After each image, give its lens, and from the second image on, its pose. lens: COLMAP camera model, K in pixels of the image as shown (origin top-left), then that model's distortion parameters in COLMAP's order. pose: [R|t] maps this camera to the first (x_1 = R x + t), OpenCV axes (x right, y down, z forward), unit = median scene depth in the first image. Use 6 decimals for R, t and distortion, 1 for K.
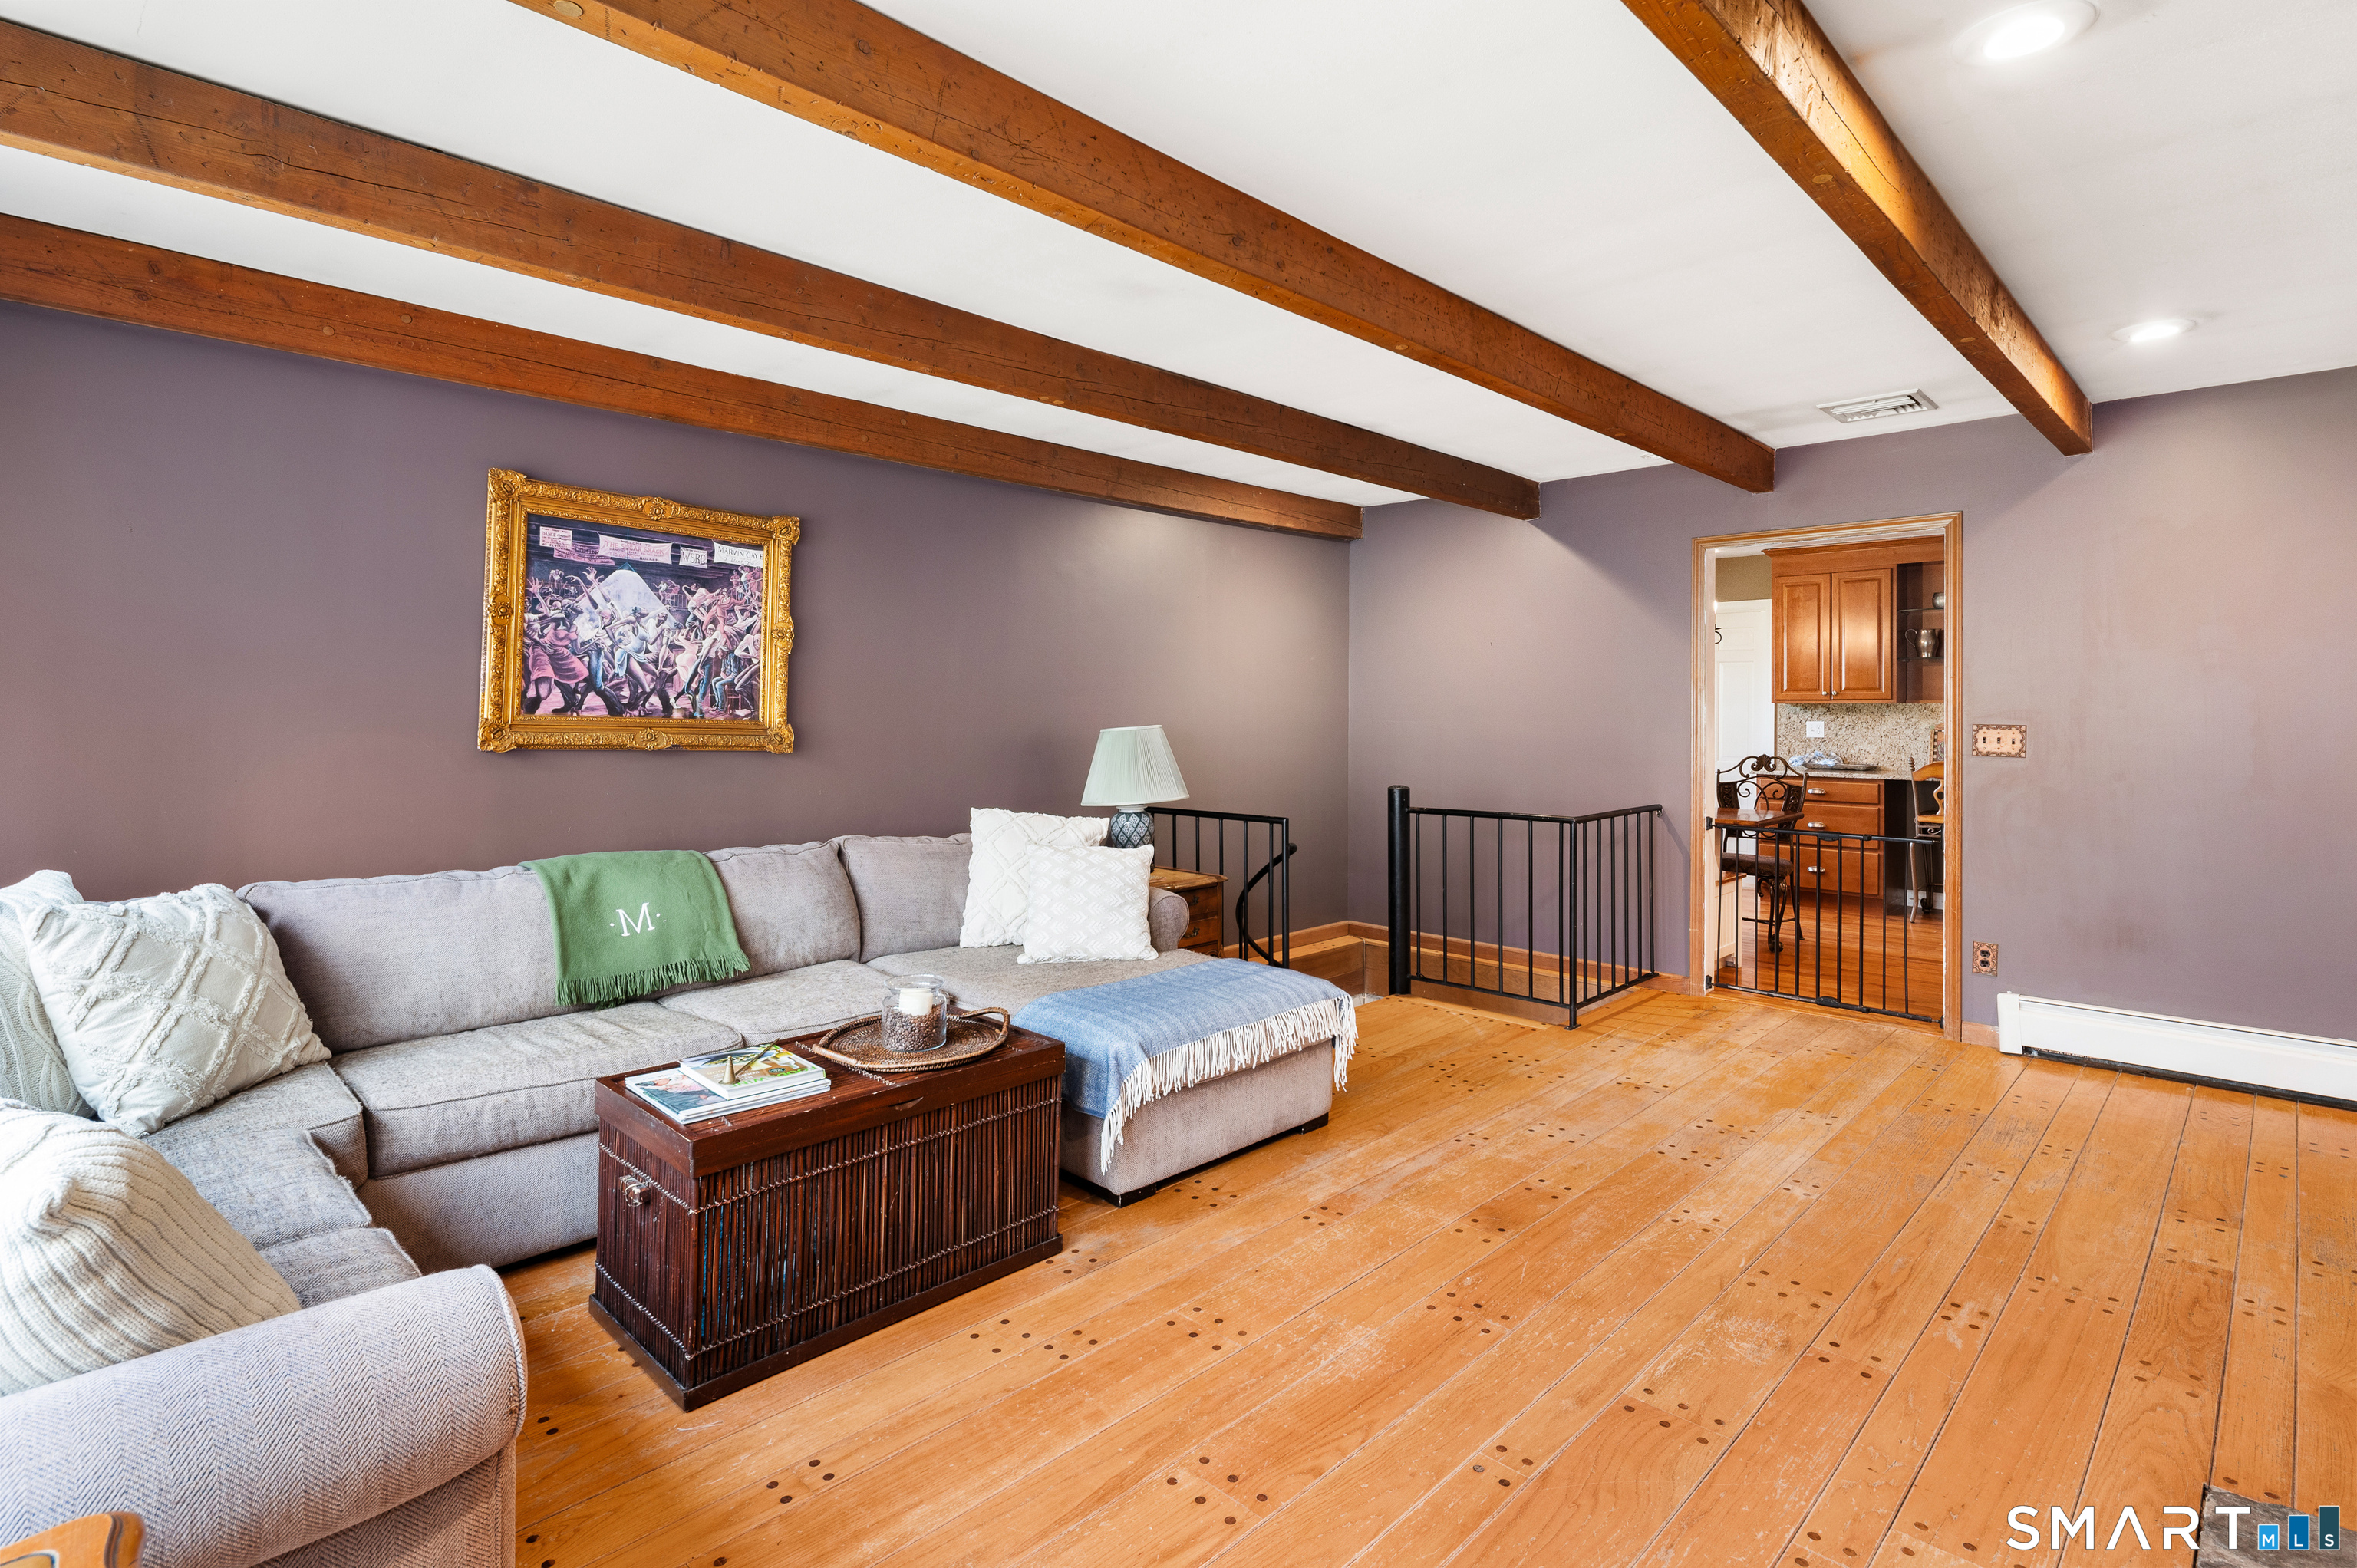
lens RADIAL K [[1151.5, 0, 1181.7], [0, 1151.5, 702.3], [0, 0, 1]] dist [0.007552, -0.005737]
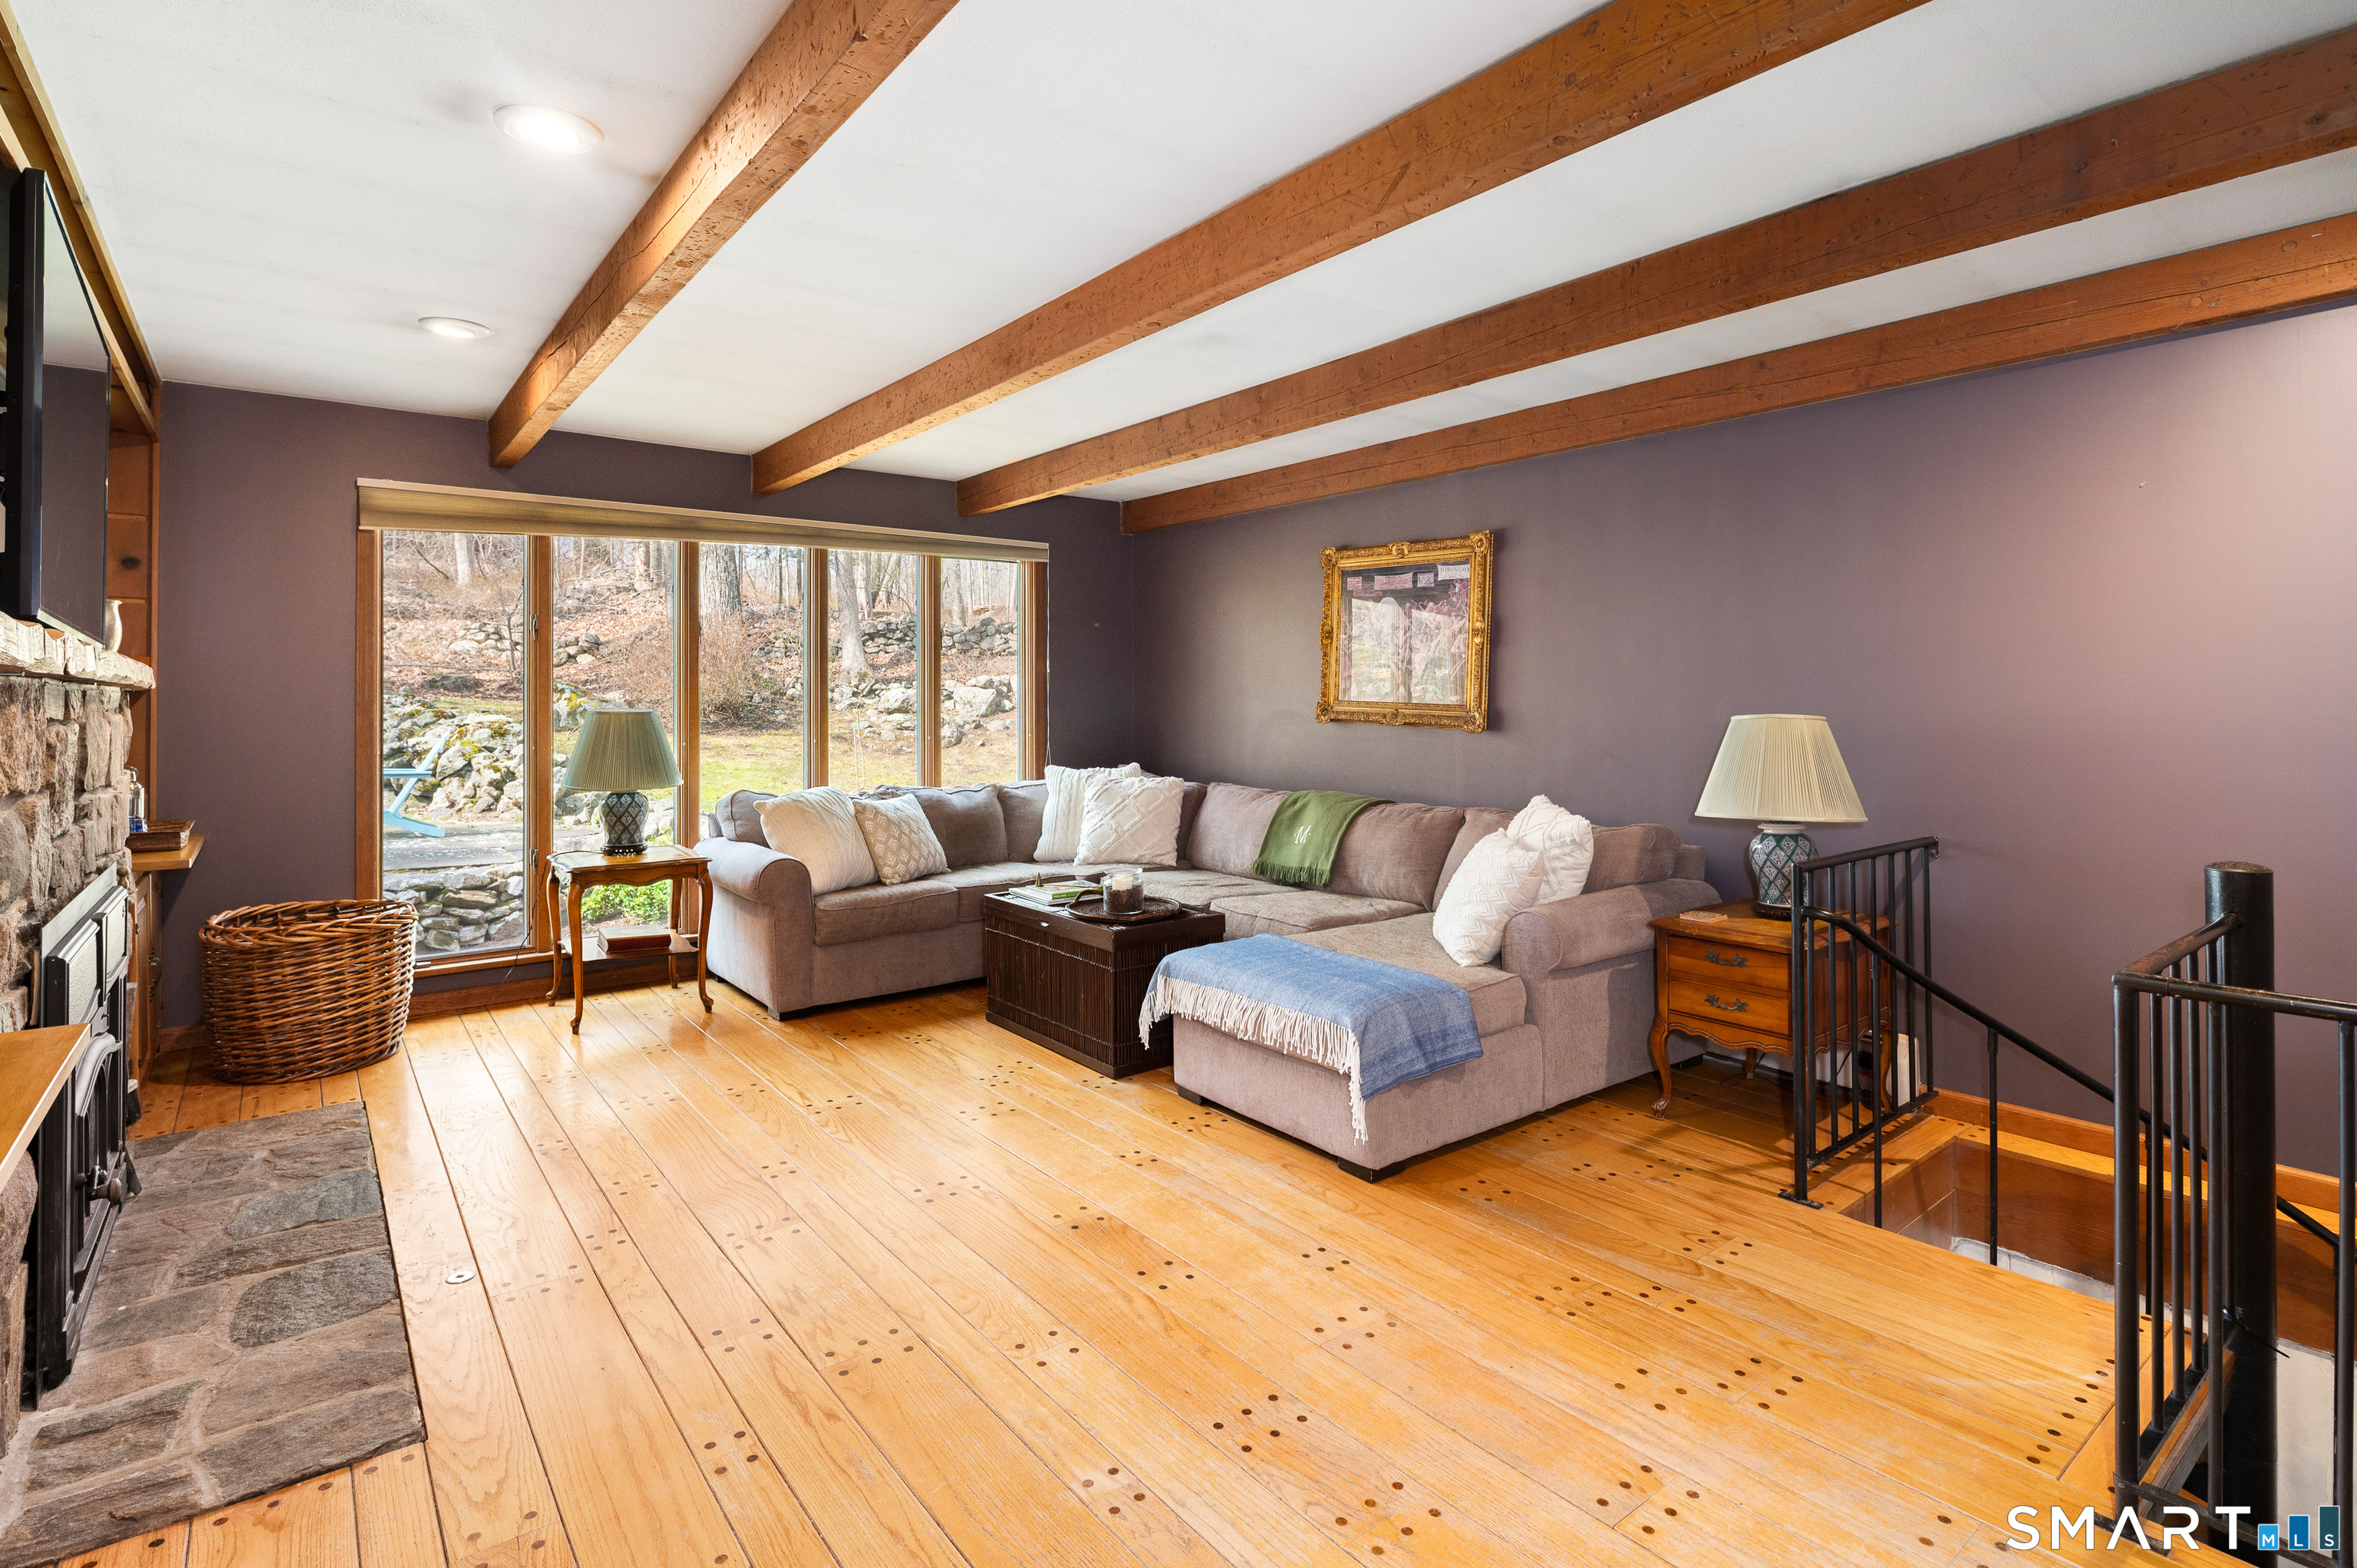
lens RADIAL K [[1151.5, 0, 1189.4], [0, 1151.5, 693.9], [0, 0, 1]] dist [0.007552, -0.005737]
pose [[-0.132135, -0.004922, -0.991220, 1.088509], [0.010188, 0.999928, -0.006323, 0.011091], [0.991179, -0.010934, -0.132075, 1.084409]]
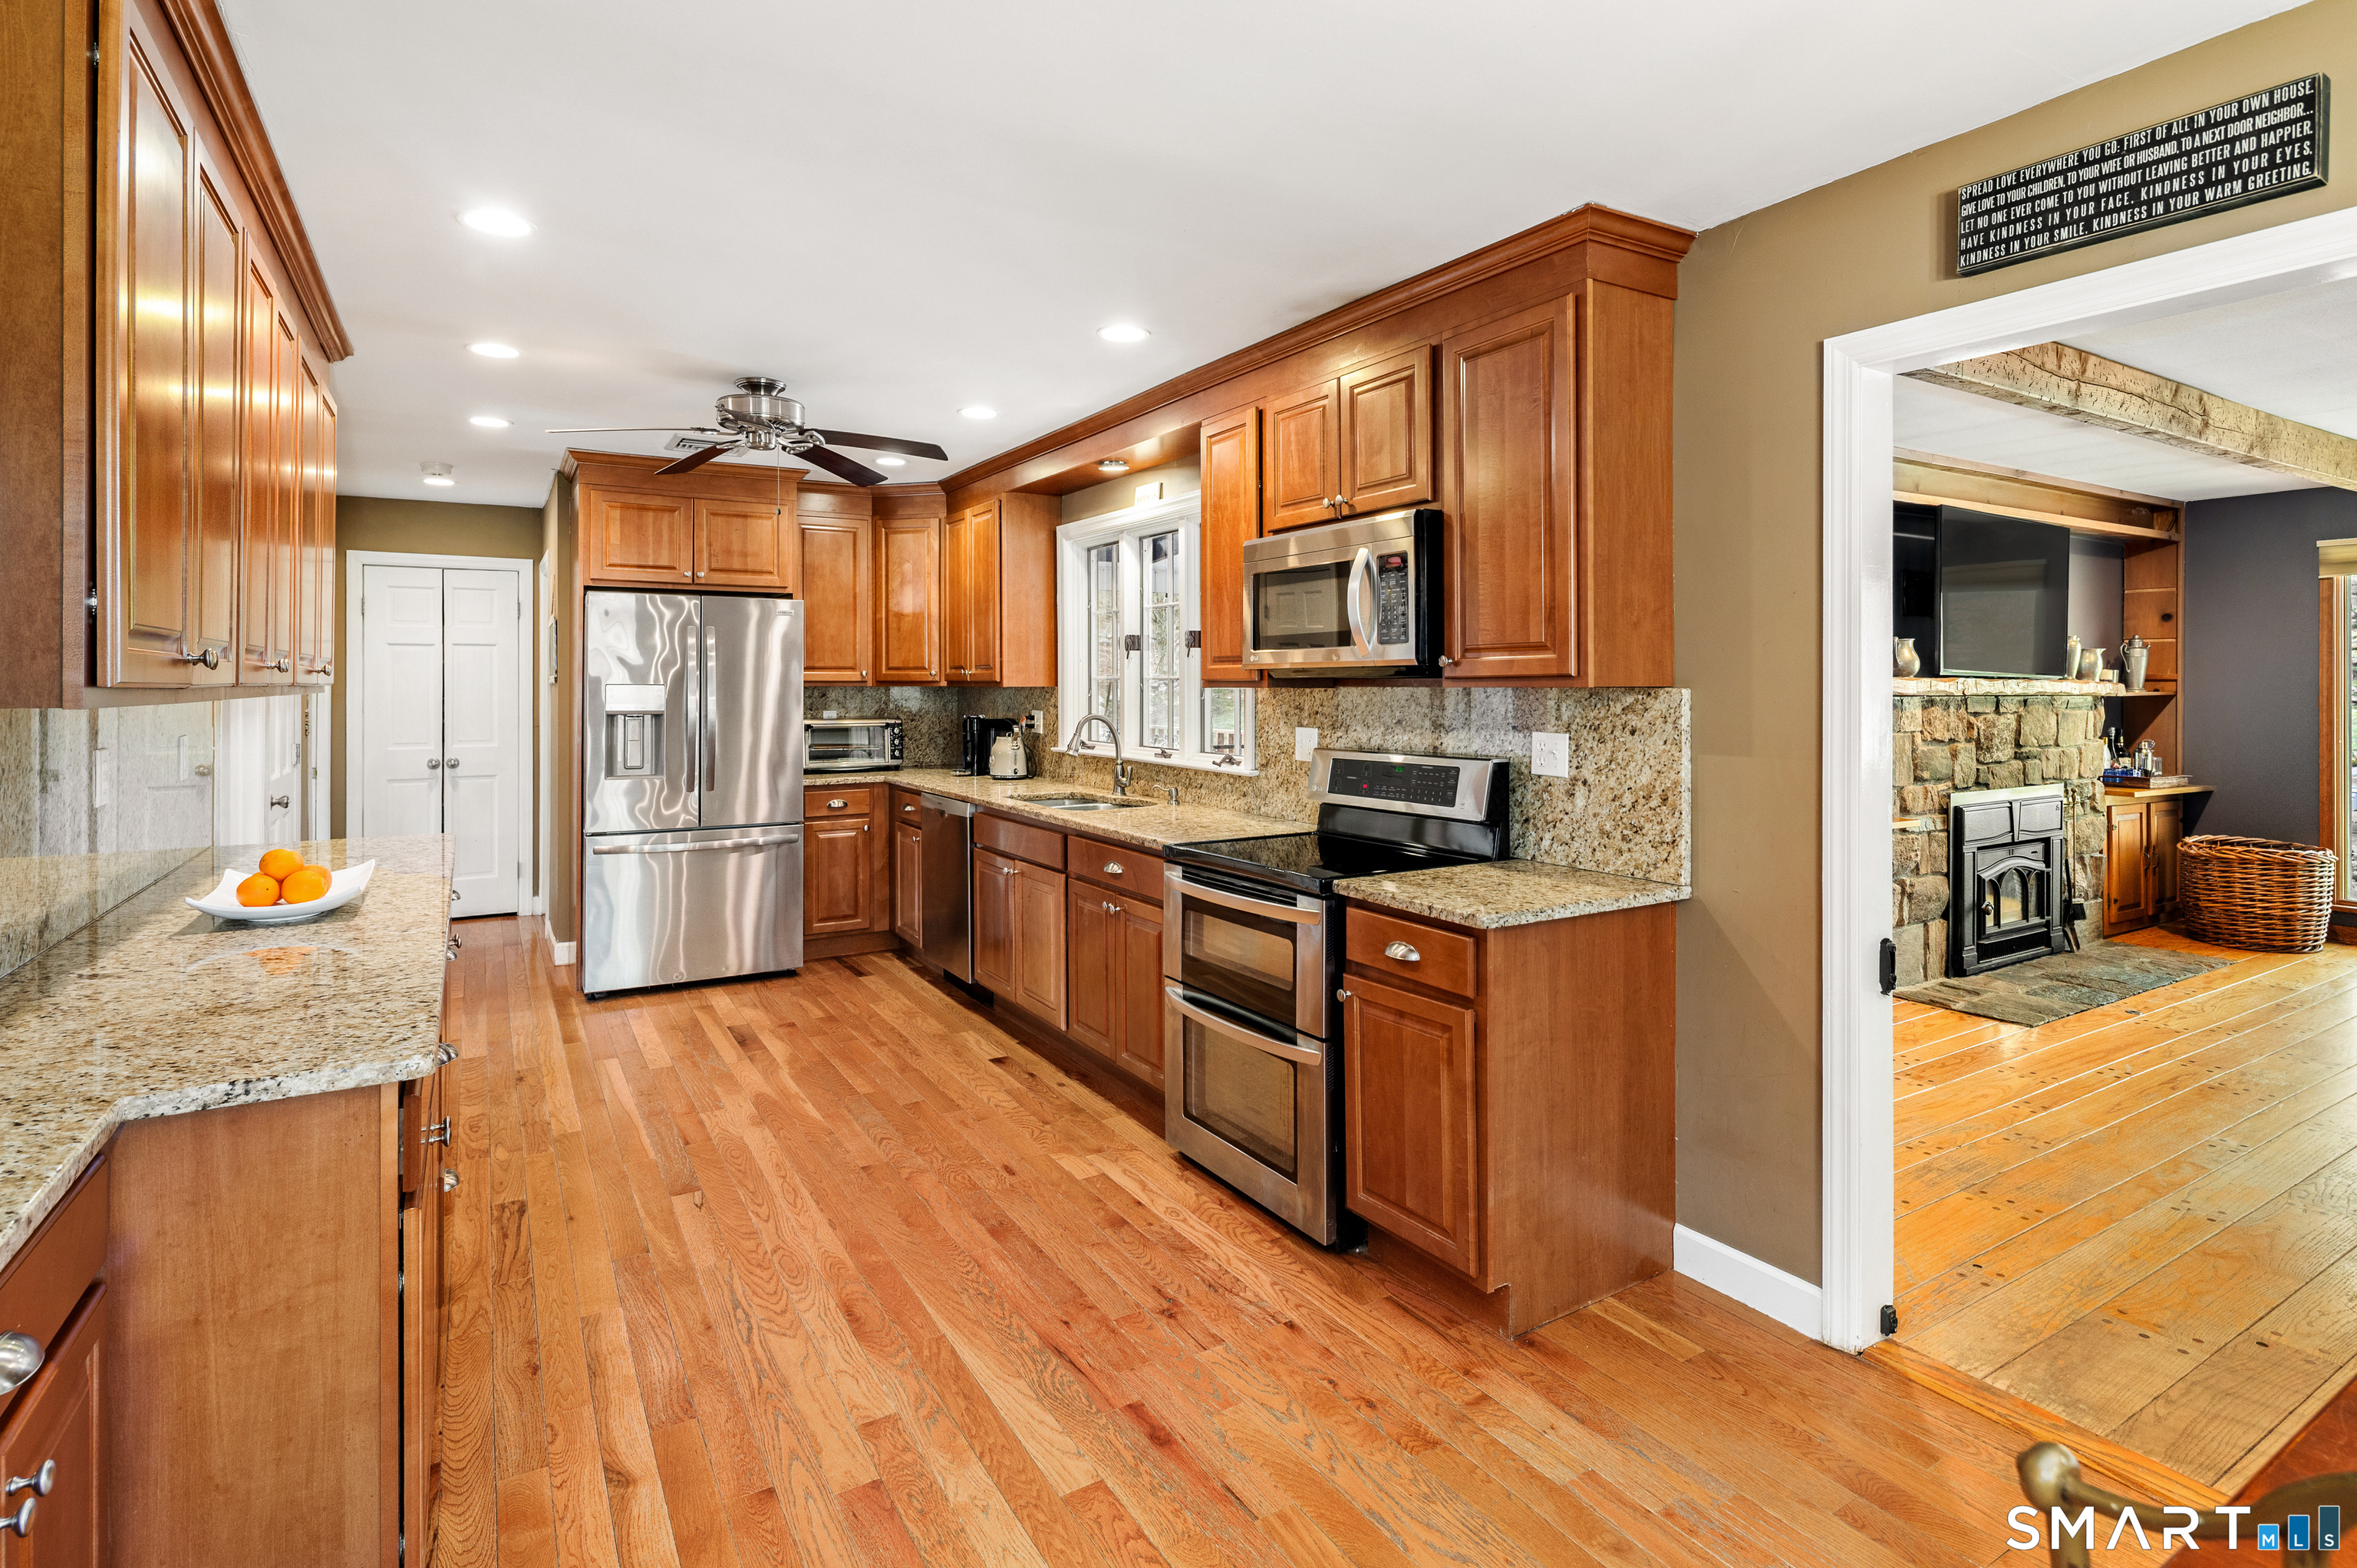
lens RADIAL K [[1151.5, 0, 1175.3], [0, 1151.5, 679.7], [0, 0, 1]] dist [0.007552, -0.005737]
pose [[-0.965663, -0.000373, 0.259797, 1.179210], [-0.003148, 0.999942, -0.010263, -0.012325], [-0.259778, -0.010729, -0.965609, 2.257852]]
